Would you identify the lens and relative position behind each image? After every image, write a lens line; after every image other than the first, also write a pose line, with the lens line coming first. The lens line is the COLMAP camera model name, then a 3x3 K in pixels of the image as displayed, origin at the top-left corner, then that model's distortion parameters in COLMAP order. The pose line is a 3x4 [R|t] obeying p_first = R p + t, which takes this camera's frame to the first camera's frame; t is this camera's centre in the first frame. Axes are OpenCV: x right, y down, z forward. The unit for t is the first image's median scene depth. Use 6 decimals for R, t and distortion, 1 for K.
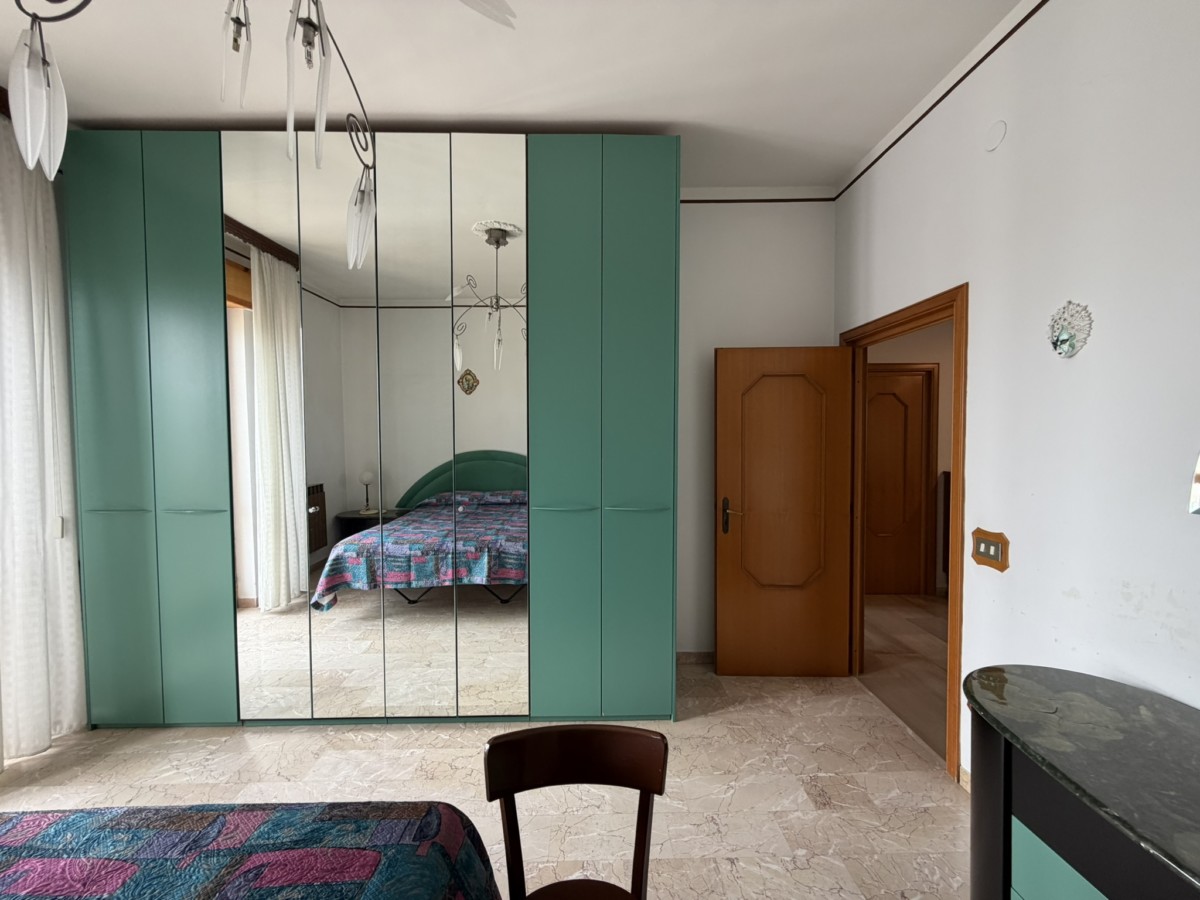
lens RADIAL K [[478.8, 0, 597.3], [0, 478.8, 450.2], [0, 0, 1]] dist [0.002284, 0.000183]
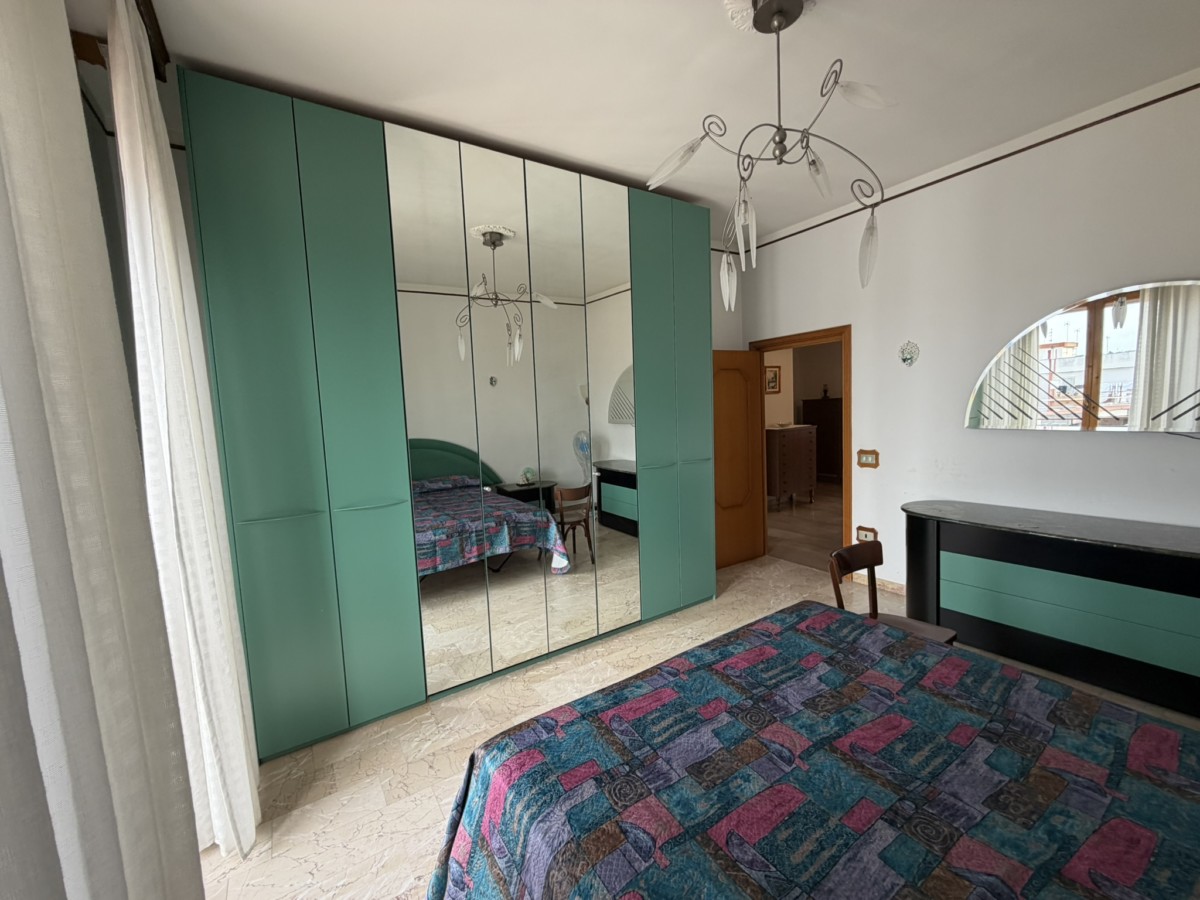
lens RADIAL K [[475.3, 0, 597.2], [0, 475.3, 452.4], [0, 0, 1]] dist [-0.000249, 0.000028]
pose [[0.845291, -0.085481, 0.527424, -0.811911], [0.065256, 0.996246, 0.056879, -0.006777], [-0.530306, -0.013662, 0.847696, -0.065730]]
